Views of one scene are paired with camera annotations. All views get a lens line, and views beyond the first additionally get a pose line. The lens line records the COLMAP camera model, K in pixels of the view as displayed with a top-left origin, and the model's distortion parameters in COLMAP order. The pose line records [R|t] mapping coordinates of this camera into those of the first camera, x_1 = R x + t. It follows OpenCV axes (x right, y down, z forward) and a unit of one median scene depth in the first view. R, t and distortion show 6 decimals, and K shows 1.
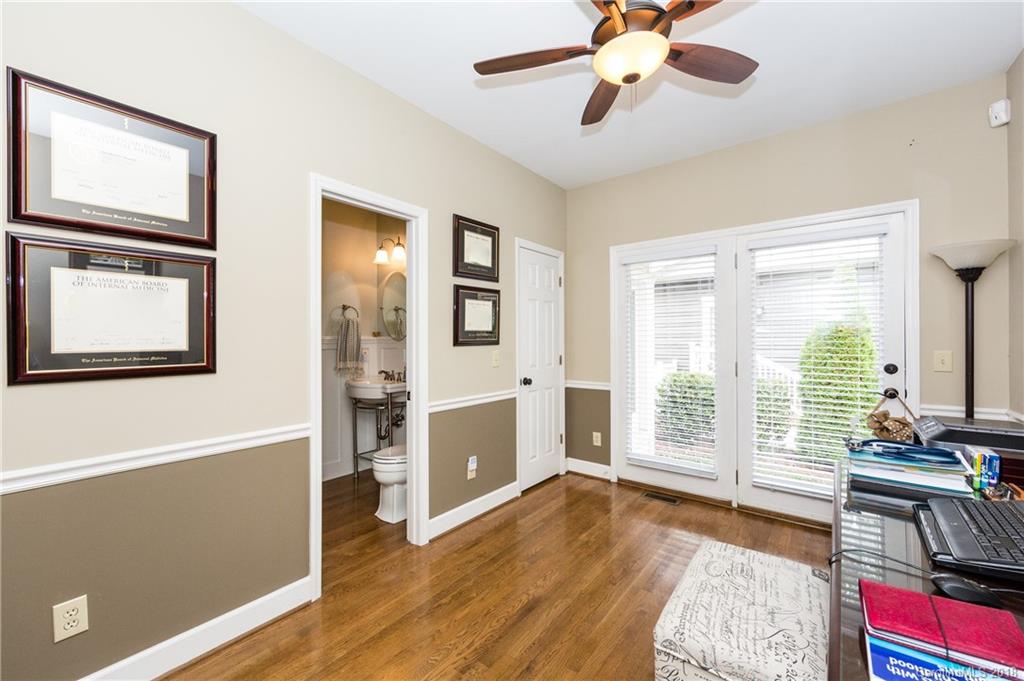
lens RADIAL K [[406.3, 0, 515.3], [0, 406.3, 339.4], [0, 0, 1]] dist [-0.000384, 0.000047]
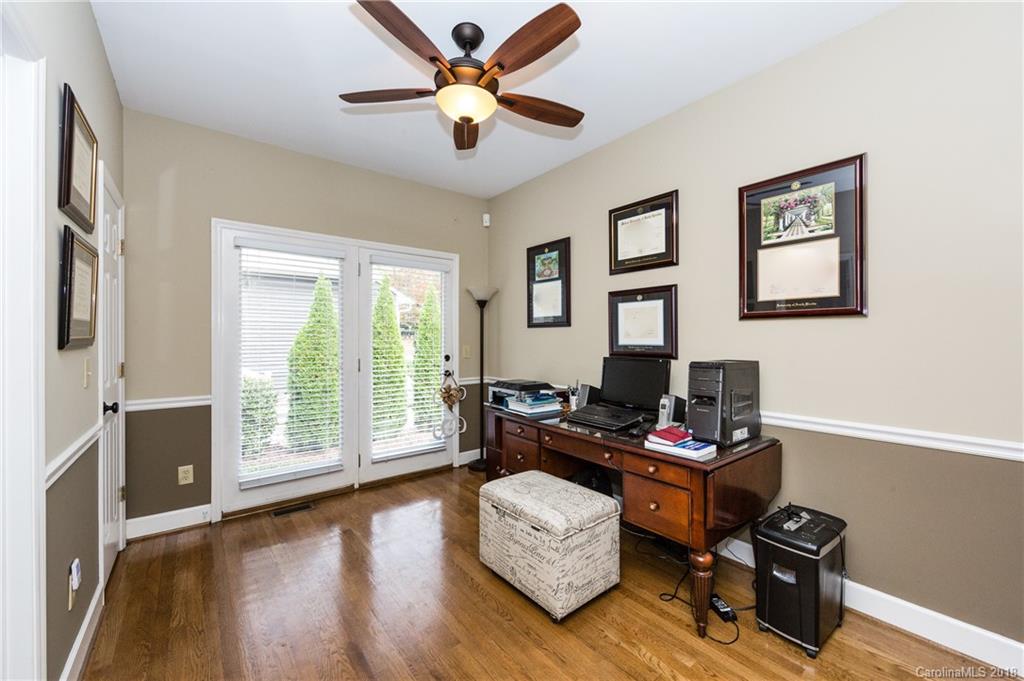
lens RADIAL K [[406.3, 0, 515.3], [0, 406.3, 339.4], [0, 0, 1]] dist [-0.000384, 0.000047]
pose [[0.233333, 0.003144, 0.972392, -0.437698], [-0.000914, 0.999995, -0.003014, 0.004039], [-0.972396, -0.000186, 0.233335, 0.300647]]
